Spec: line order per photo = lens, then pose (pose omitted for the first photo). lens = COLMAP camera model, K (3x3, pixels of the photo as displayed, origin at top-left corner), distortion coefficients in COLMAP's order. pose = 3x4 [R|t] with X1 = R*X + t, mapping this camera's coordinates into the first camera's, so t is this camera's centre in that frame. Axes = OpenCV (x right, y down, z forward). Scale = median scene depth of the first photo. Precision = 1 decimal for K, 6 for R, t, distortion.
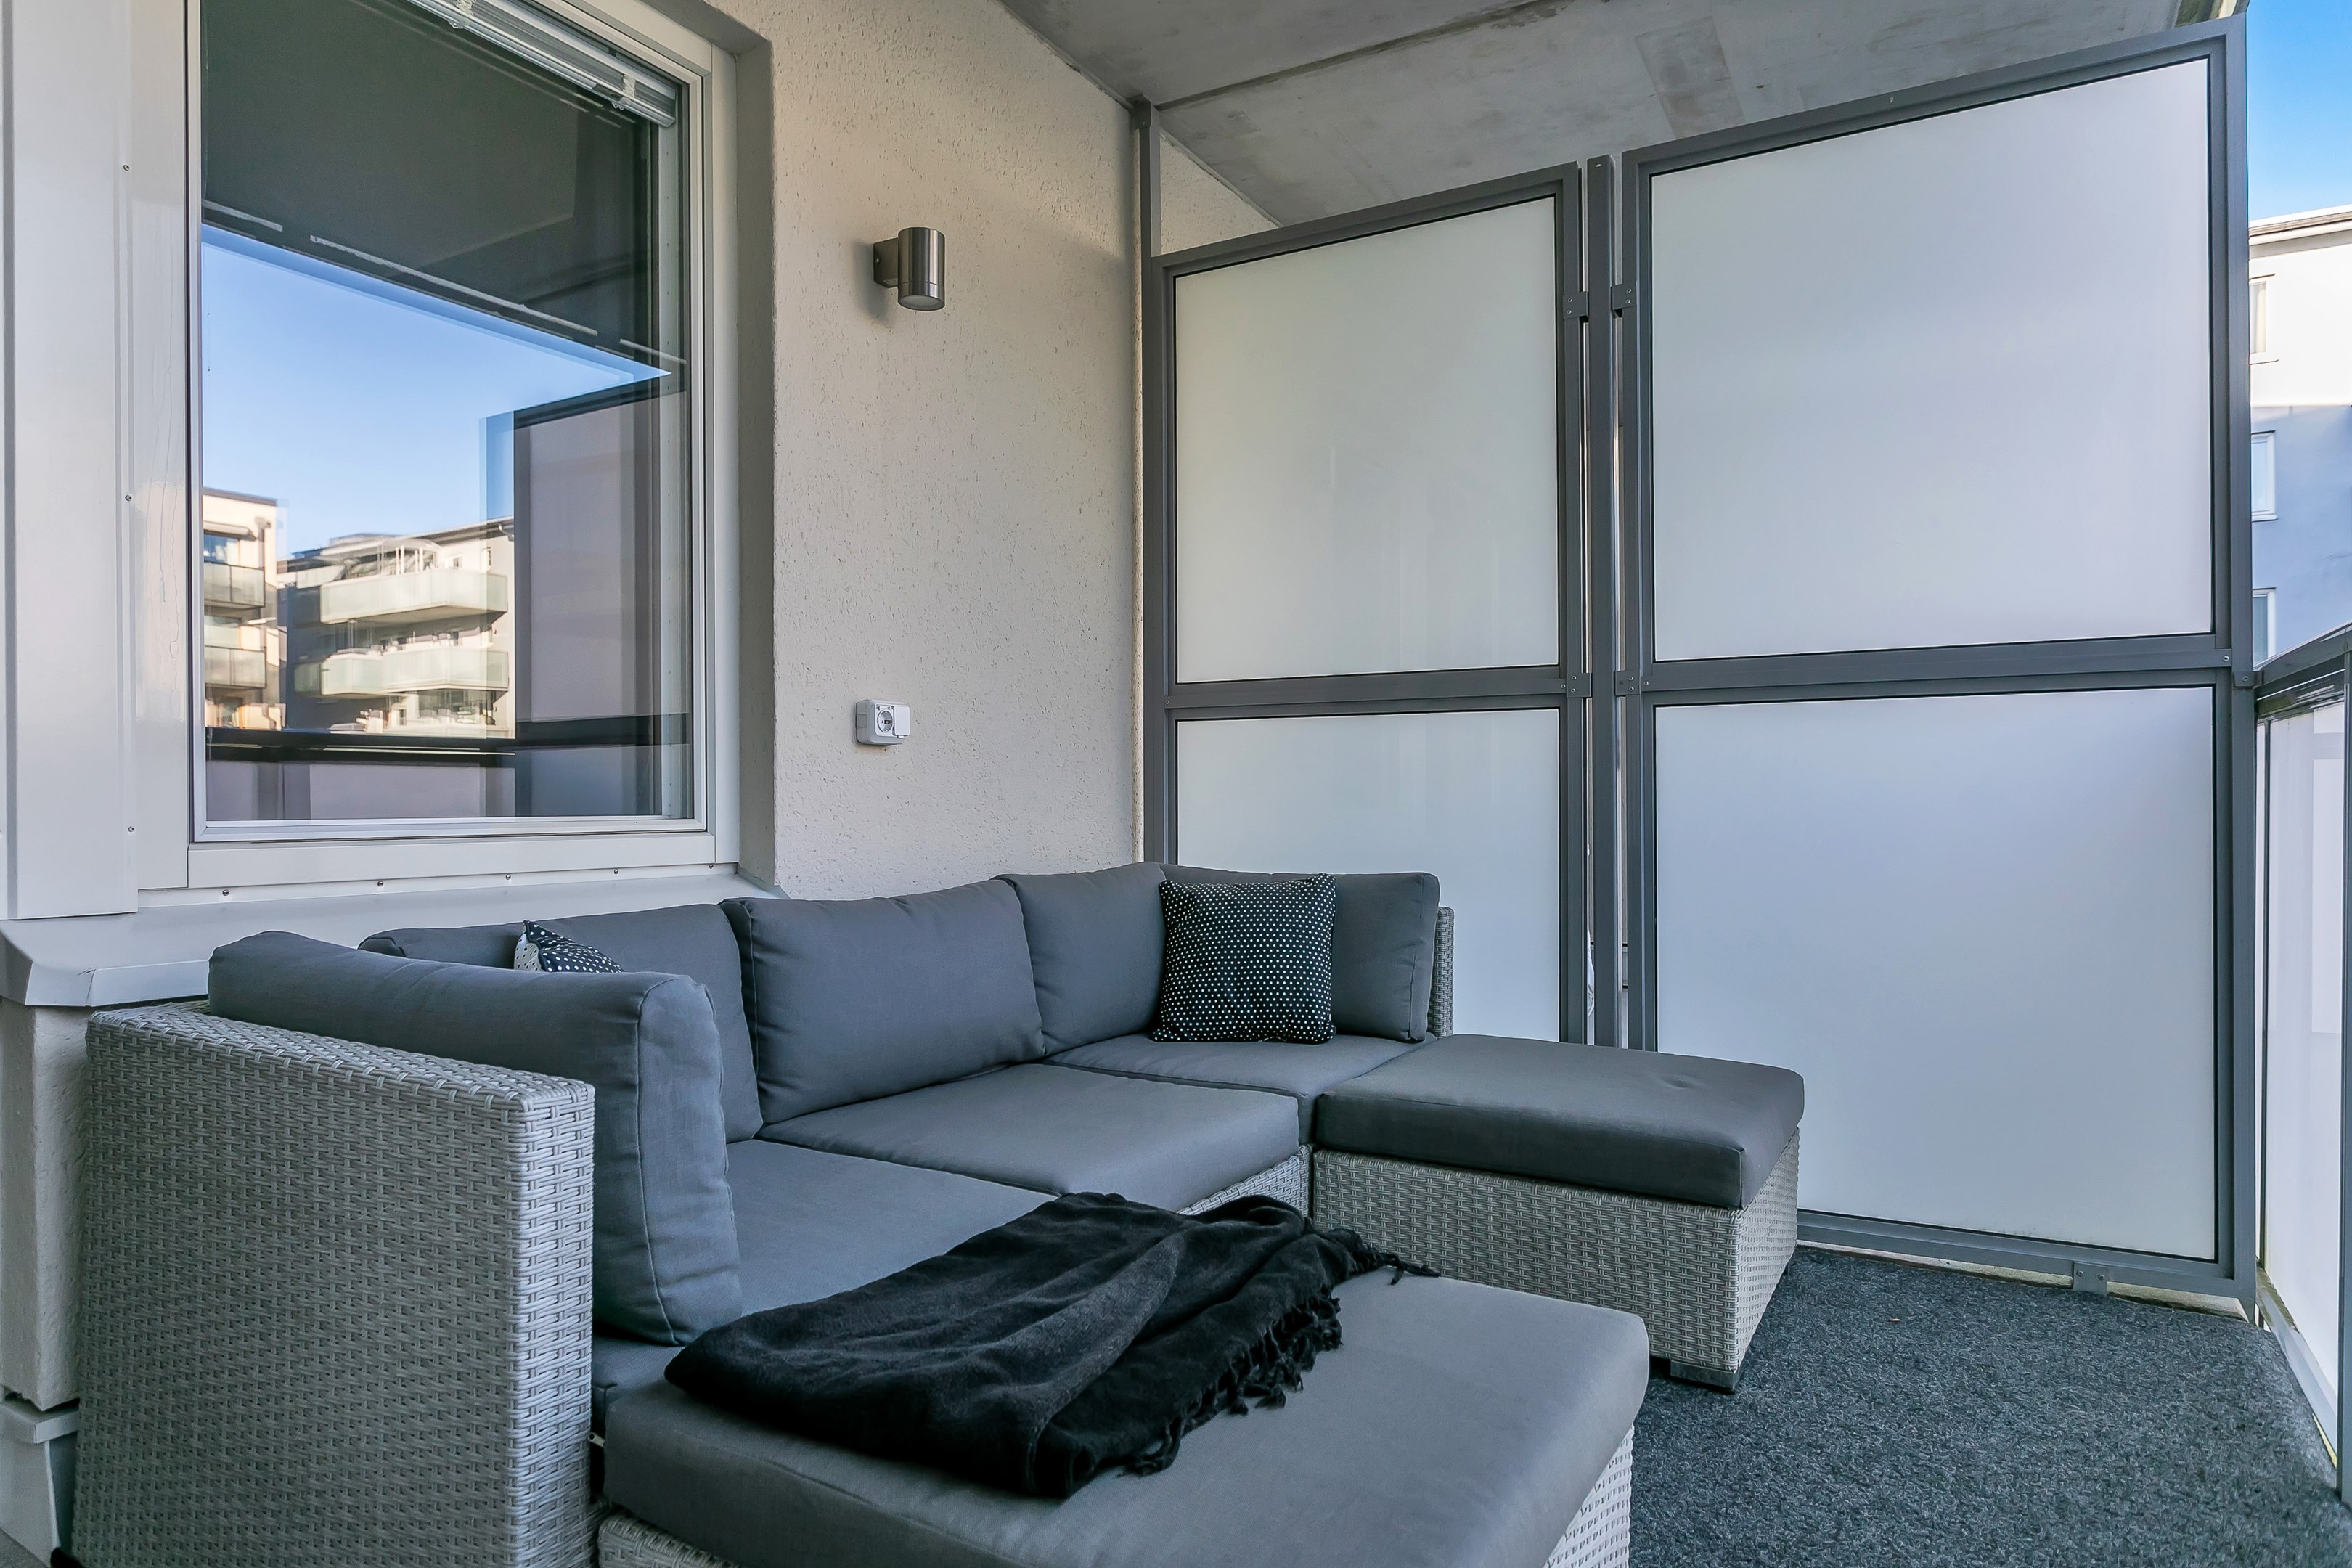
lens RADIAL K [[1439.2, 0, 1179.5], [0, 1439.2, 811.4], [0, 0, 1]] dist [-0.021493, 0.000845]
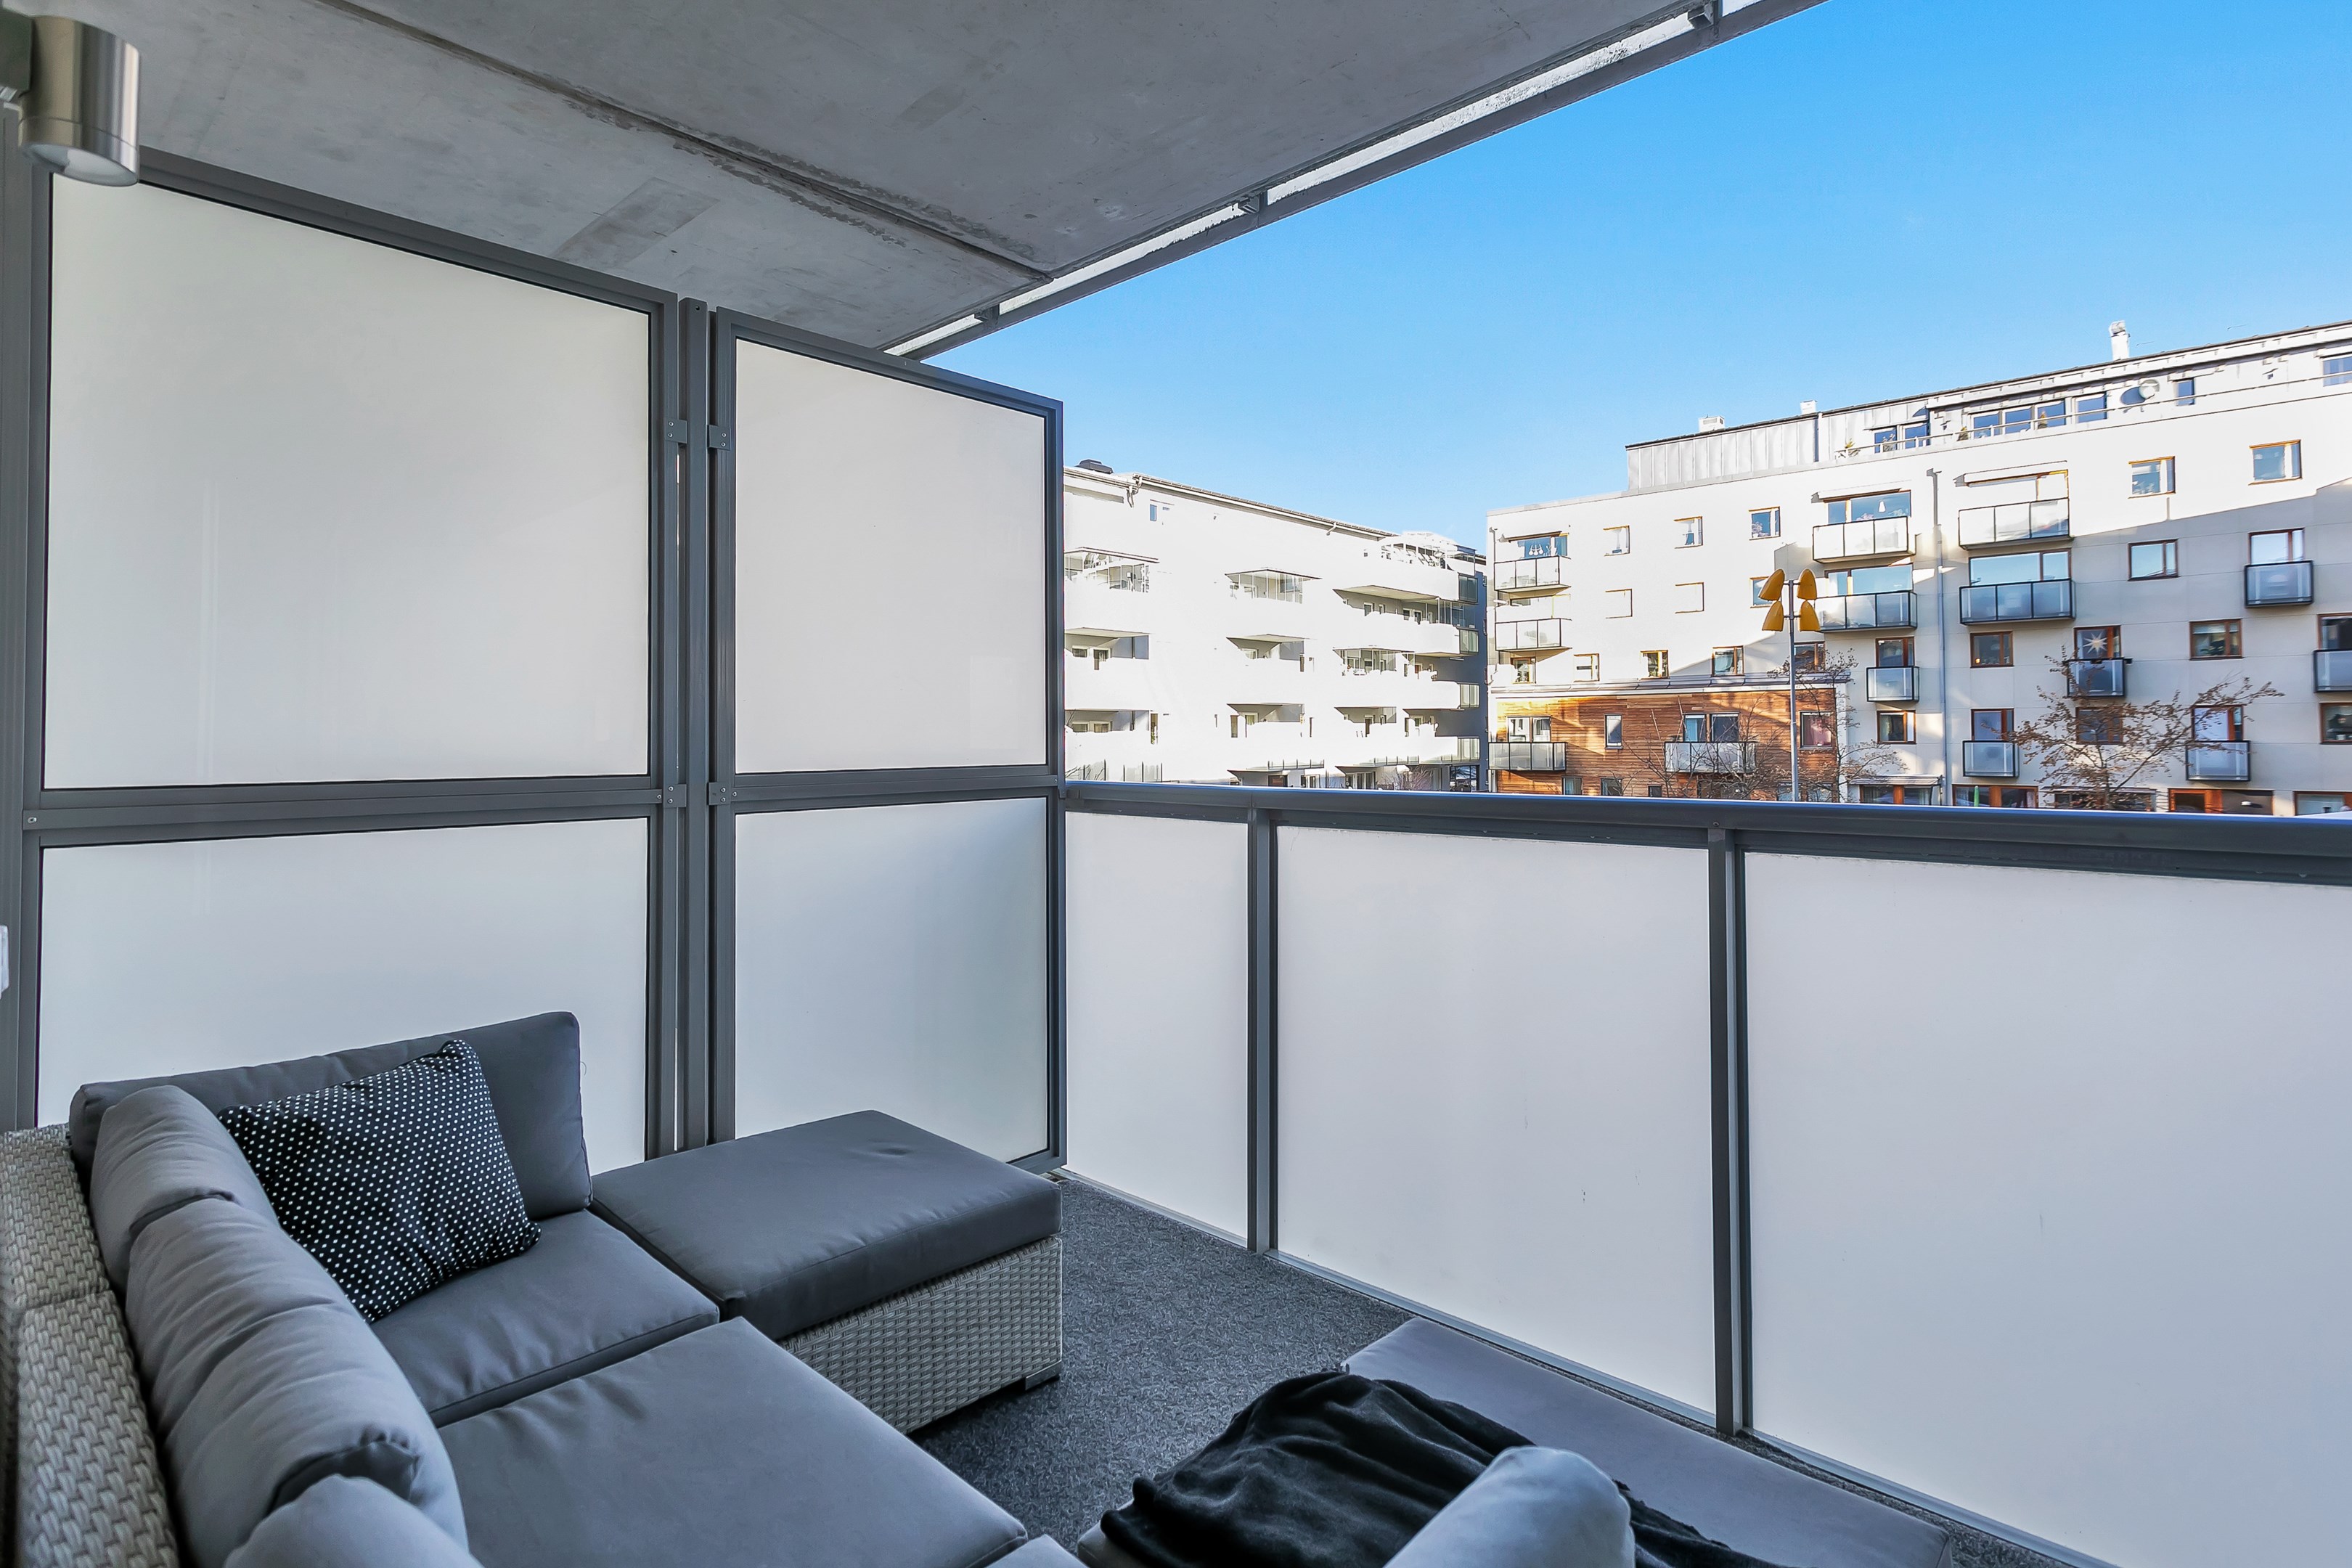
lens RADIAL K [[1138.5, 0, 1167.1], [0, 1138.5, 712.8], [0, 0, 1]] dist [0.001297, -0.000462]
pose [[0.232501, 0.029053, 0.972162, -0.435125], [0.007003, 0.999478, -0.031544, -0.117506], [-0.972571, 0.014142, 0.232177, 0.456492]]
